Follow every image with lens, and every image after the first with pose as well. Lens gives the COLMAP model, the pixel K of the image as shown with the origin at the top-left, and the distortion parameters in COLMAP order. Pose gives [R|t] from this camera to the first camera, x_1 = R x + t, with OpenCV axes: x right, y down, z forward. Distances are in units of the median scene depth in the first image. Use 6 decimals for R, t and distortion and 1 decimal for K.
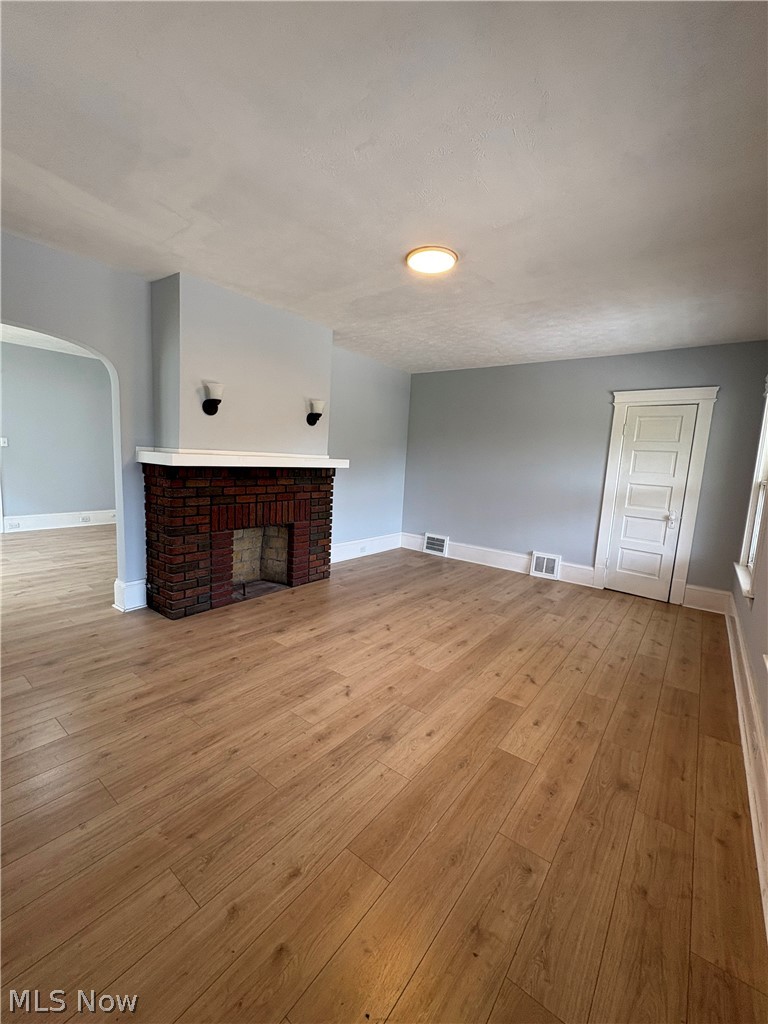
lens RADIAL K [[421.7, 0, 385.1], [0, 421.7, 511.9], [0, 0, 1]] dist [0.001425, -0.000138]
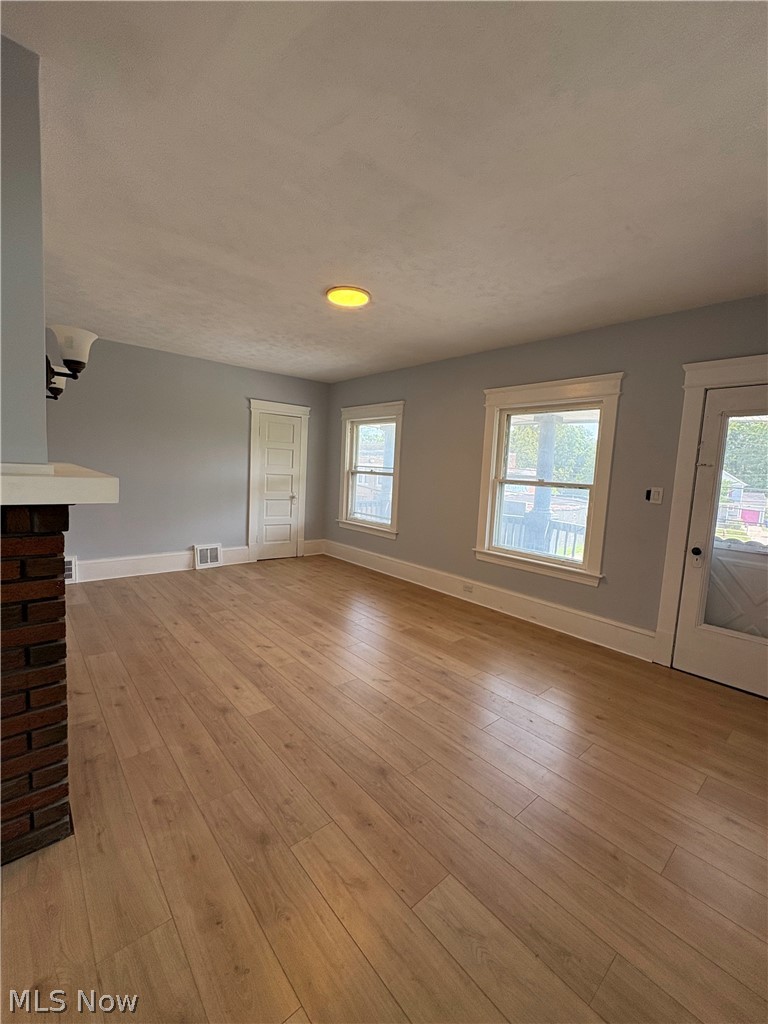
lens RADIAL K [[421.7, 0, 385.1], [0, 421.7, 511.9], [0, 0, 1]] dist [0.001425, -0.000138]
pose [[0.195197, -0.144754, 0.970023, -0.675582], [0.086160, 0.987755, 0.130062, -0.100053], [-0.976972, 0.058190, 0.205279, 0.443695]]
